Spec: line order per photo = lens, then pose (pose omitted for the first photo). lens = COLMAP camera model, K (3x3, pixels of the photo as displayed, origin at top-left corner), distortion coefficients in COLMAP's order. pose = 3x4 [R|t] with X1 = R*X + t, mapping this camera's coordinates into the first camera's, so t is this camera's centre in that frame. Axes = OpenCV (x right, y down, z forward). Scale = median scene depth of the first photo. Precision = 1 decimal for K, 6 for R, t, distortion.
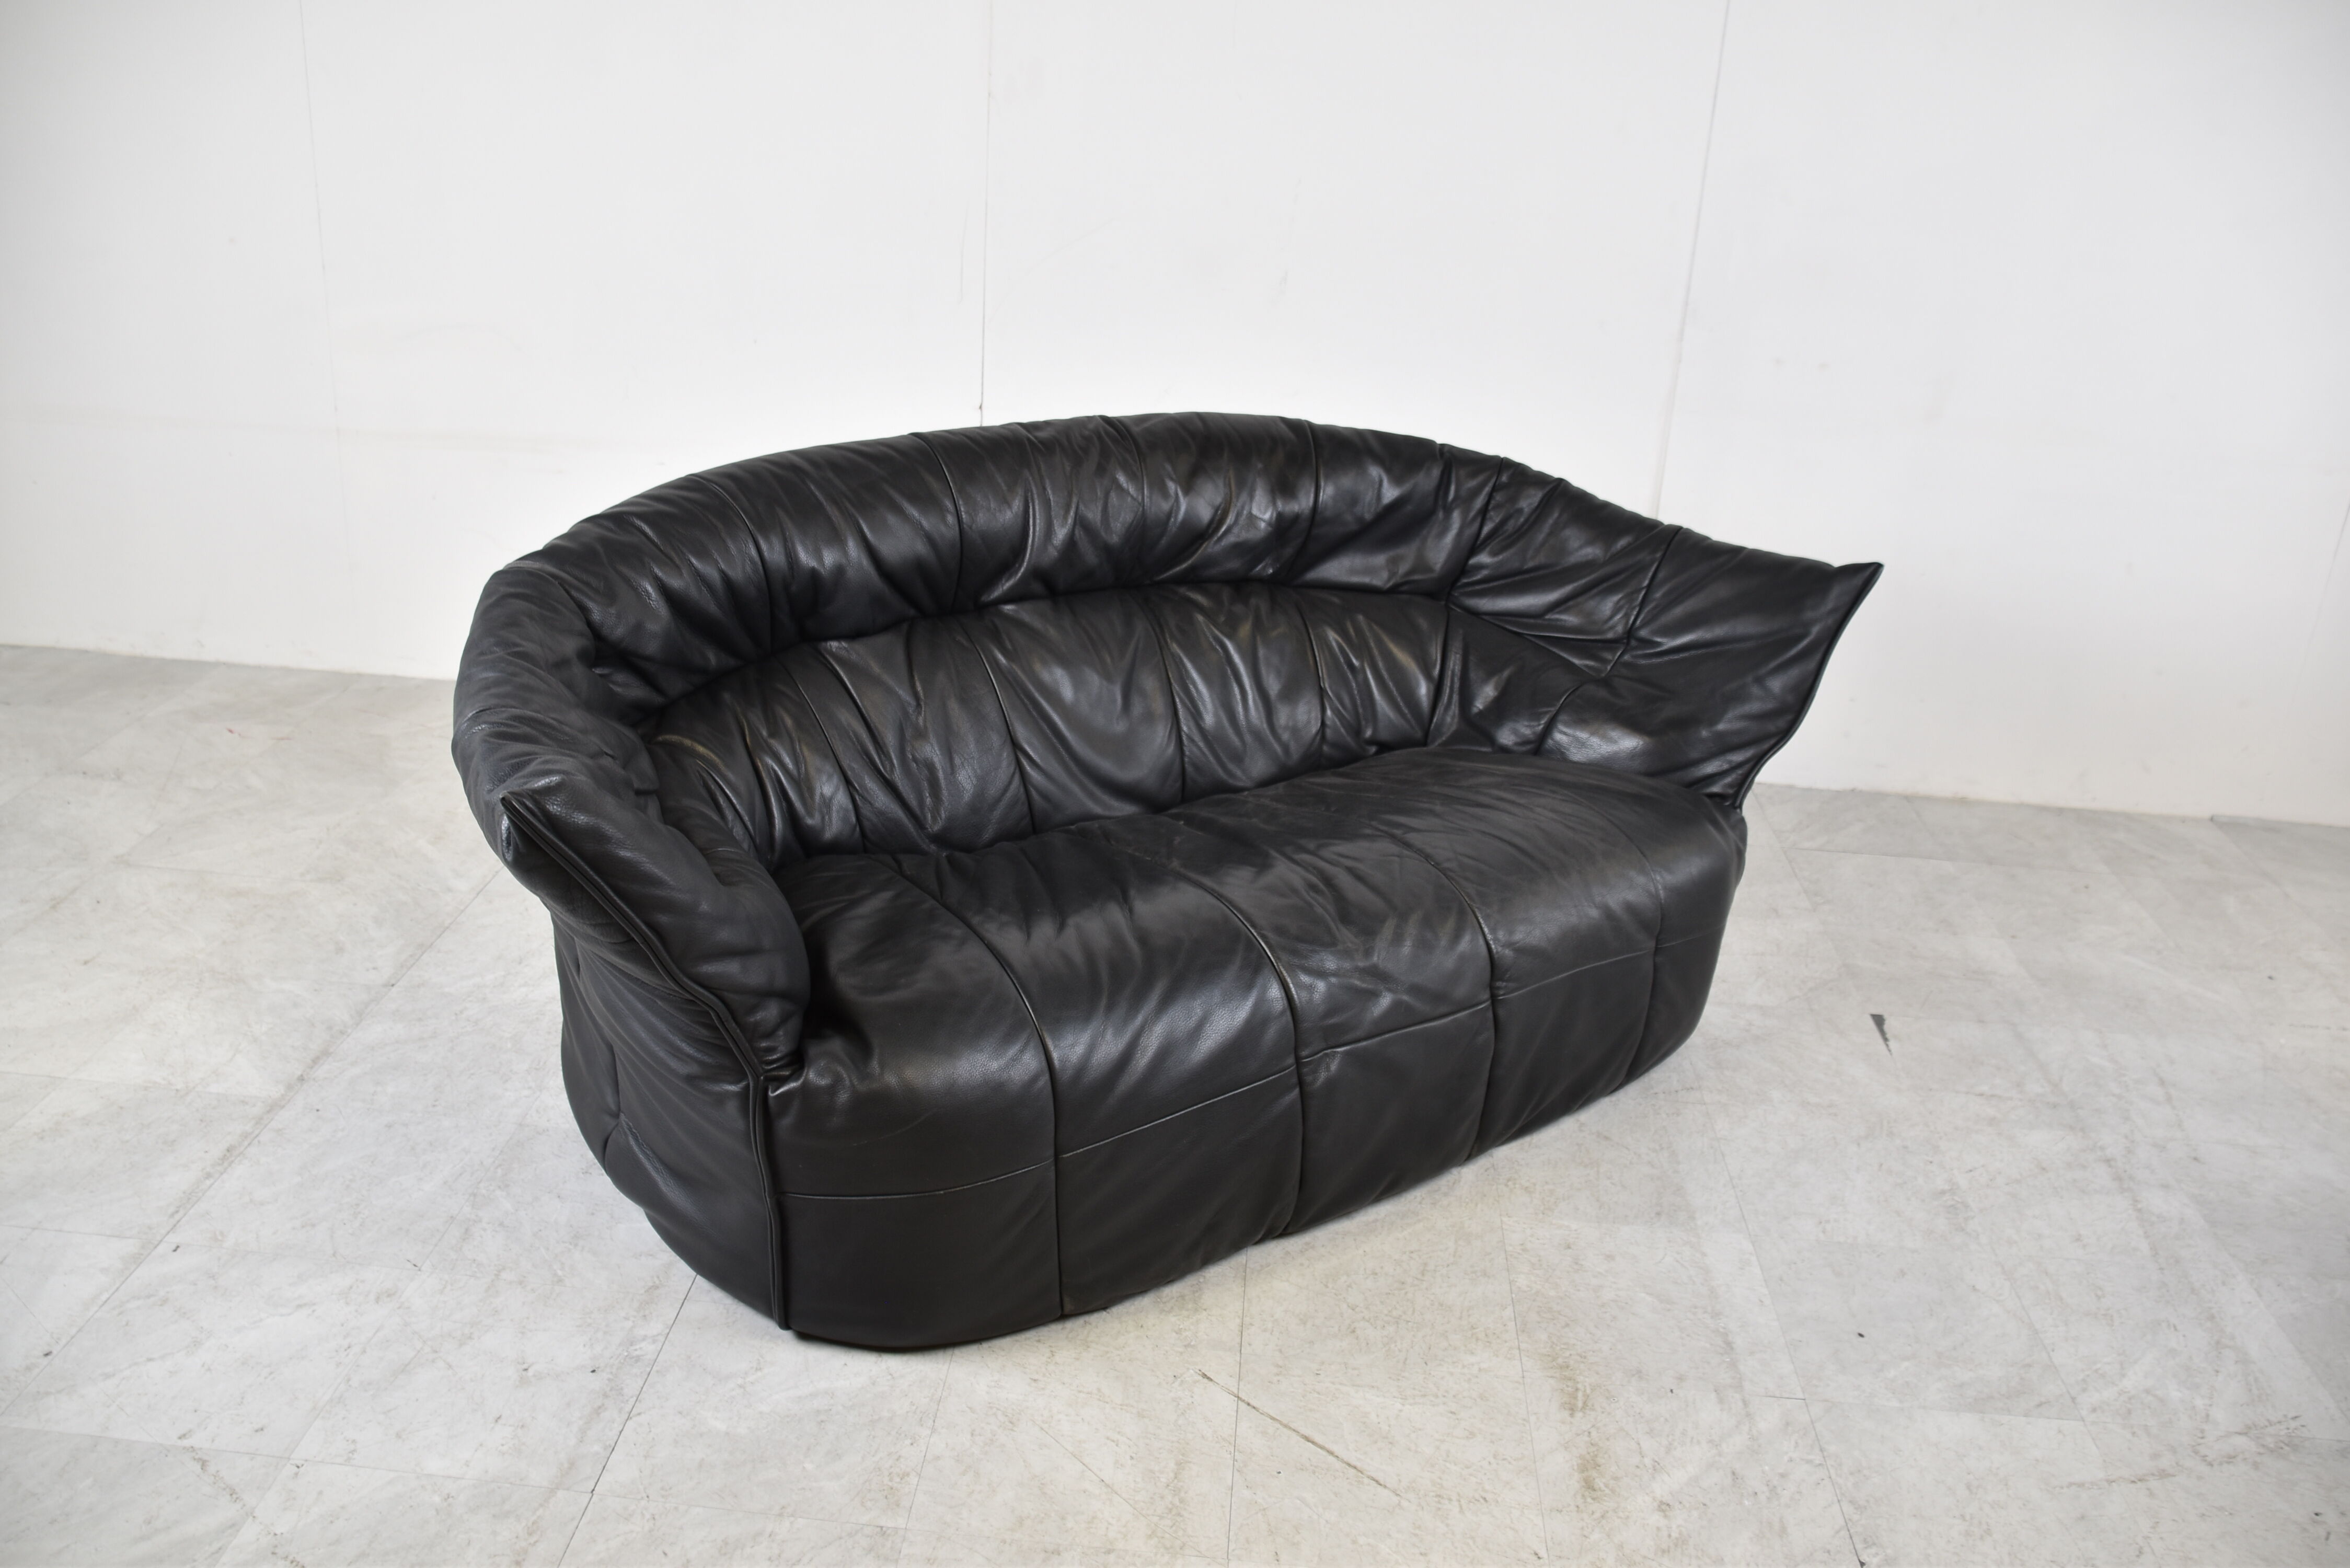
lens RADIAL K [[1964.8, 0, 1169.6], [0, 1964.8, 789.1], [0, 0, 1]] dist [-0.133518, 0.112655]
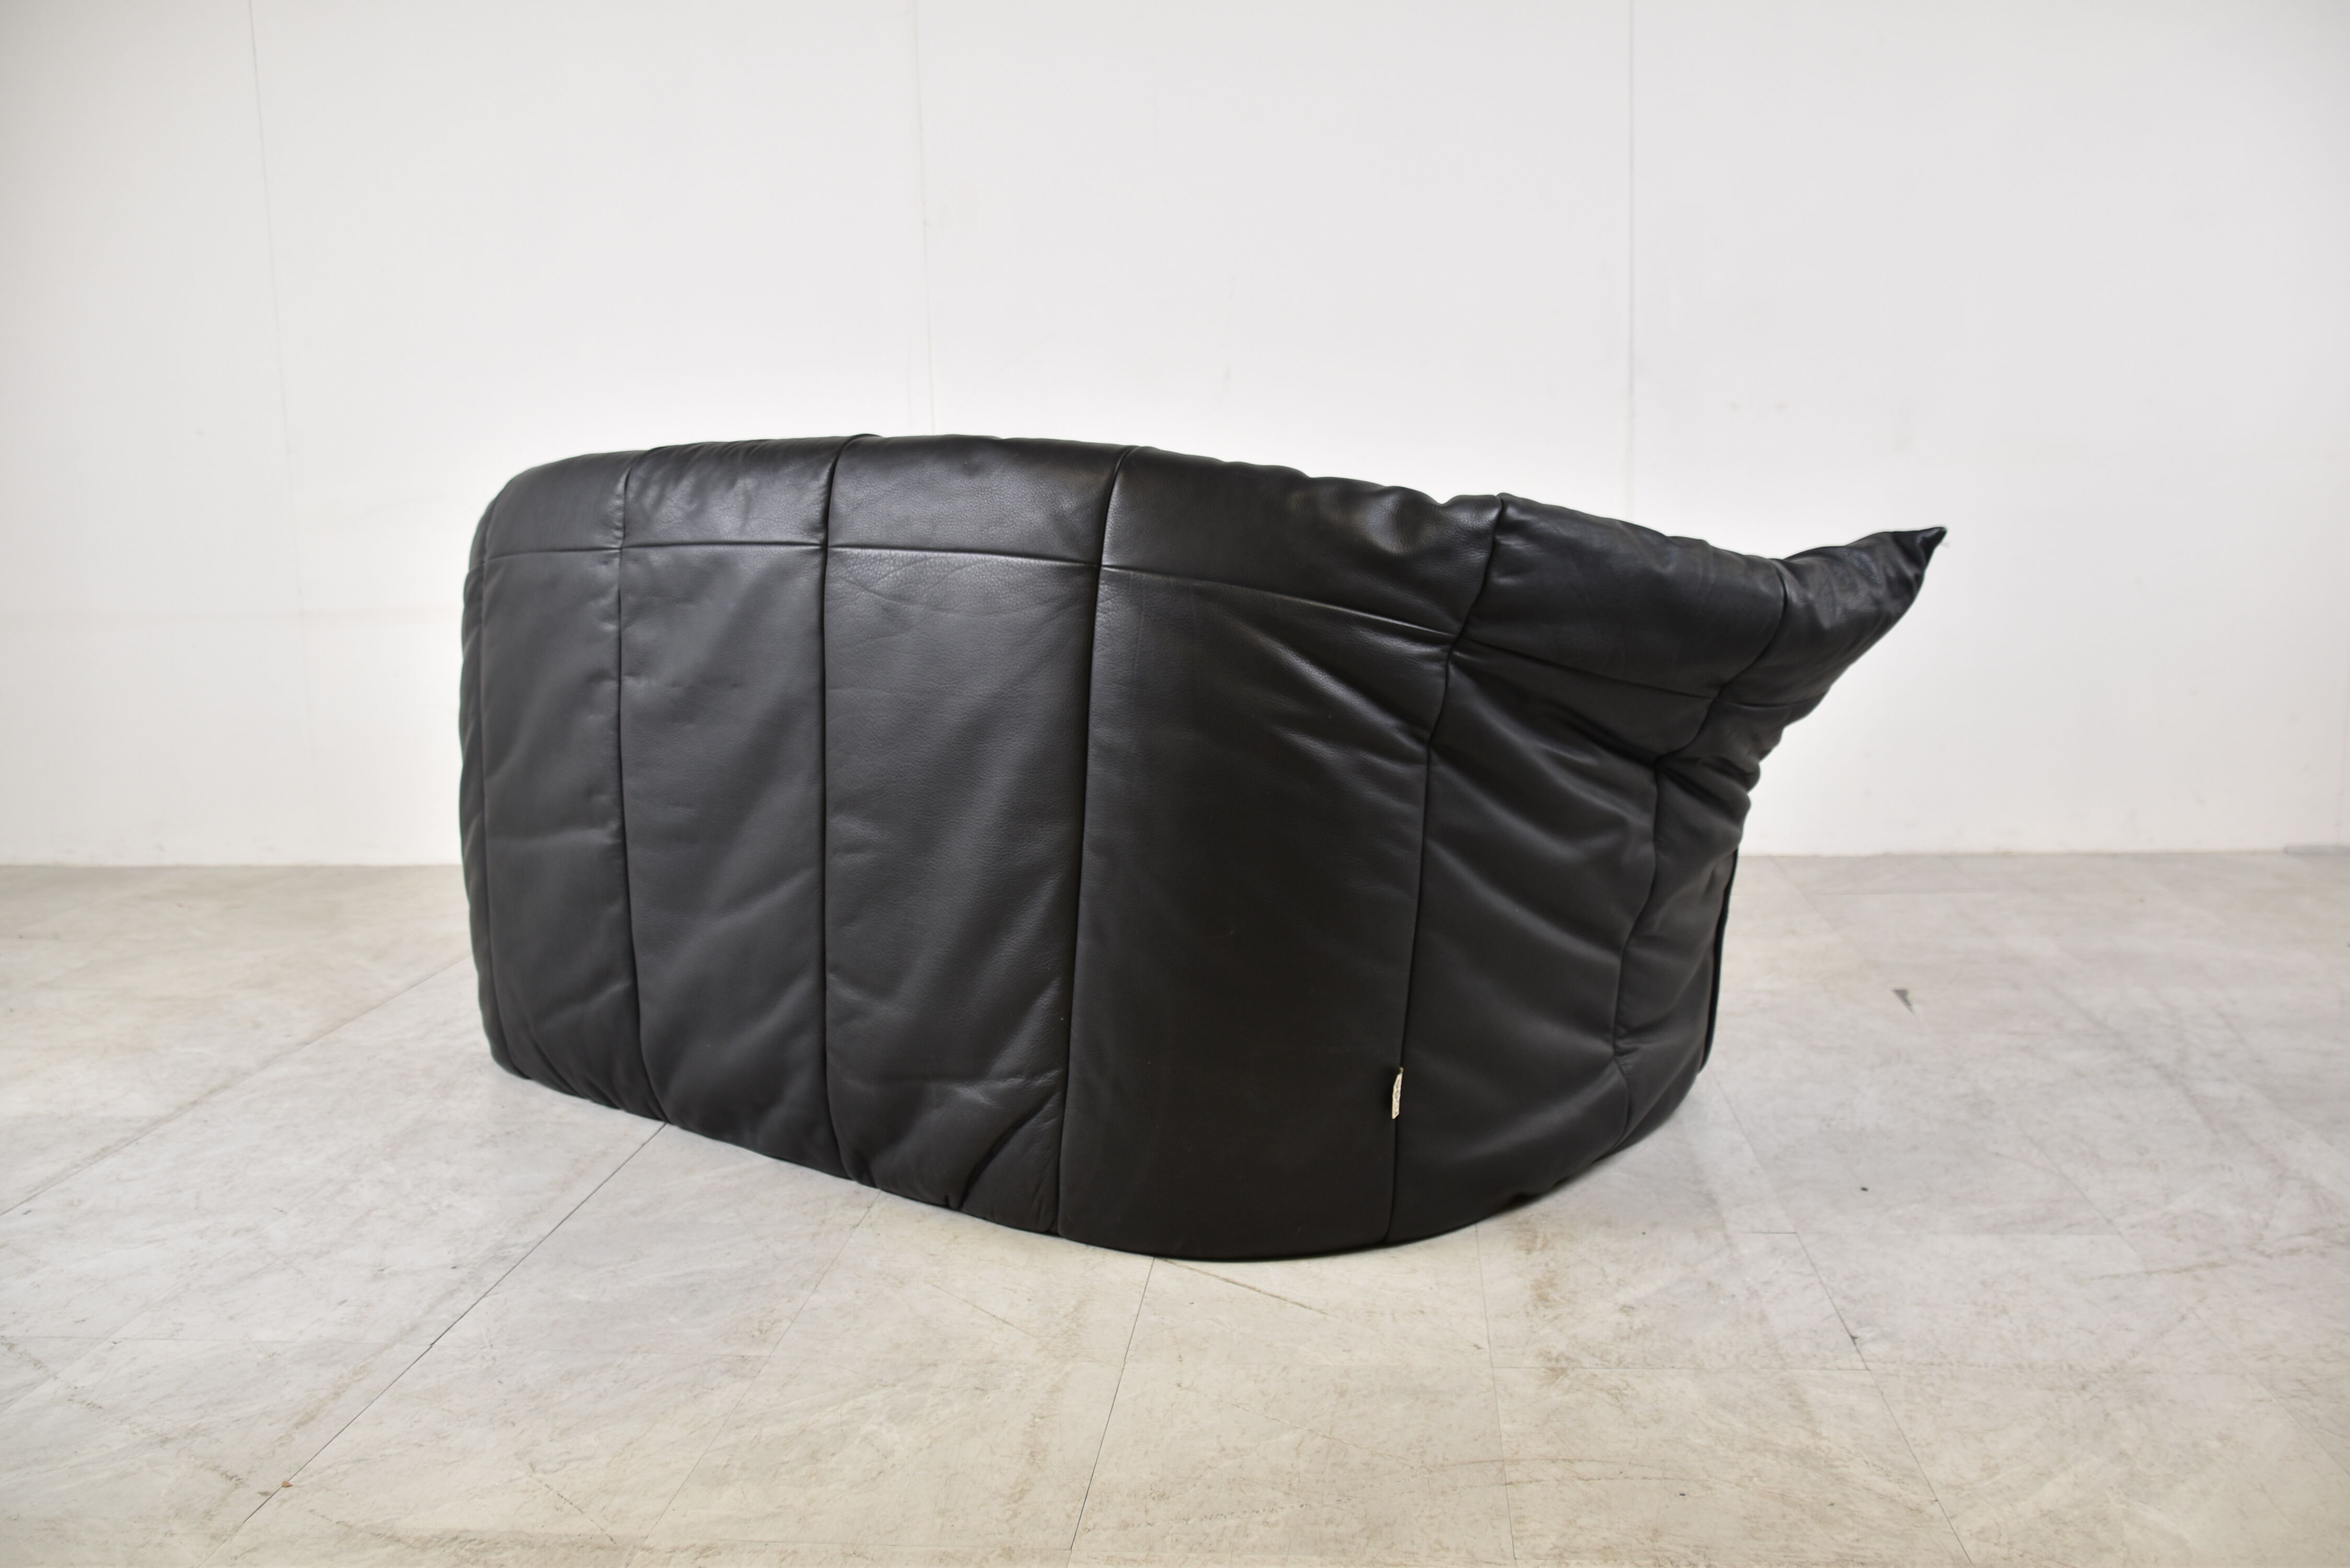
lens RADIAL K [[2095.4, 0, 1189.3], [0, 2095.4, 791.7], [0, 0, 1]] dist [-0.110288, 0.133926]
pose [[0.996356, -0.077544, -0.035524, 0.091195], [0.067137, 0.969887, -0.234120, 0.294954], [0.052609, 0.230882, 0.971559, 0.005650]]
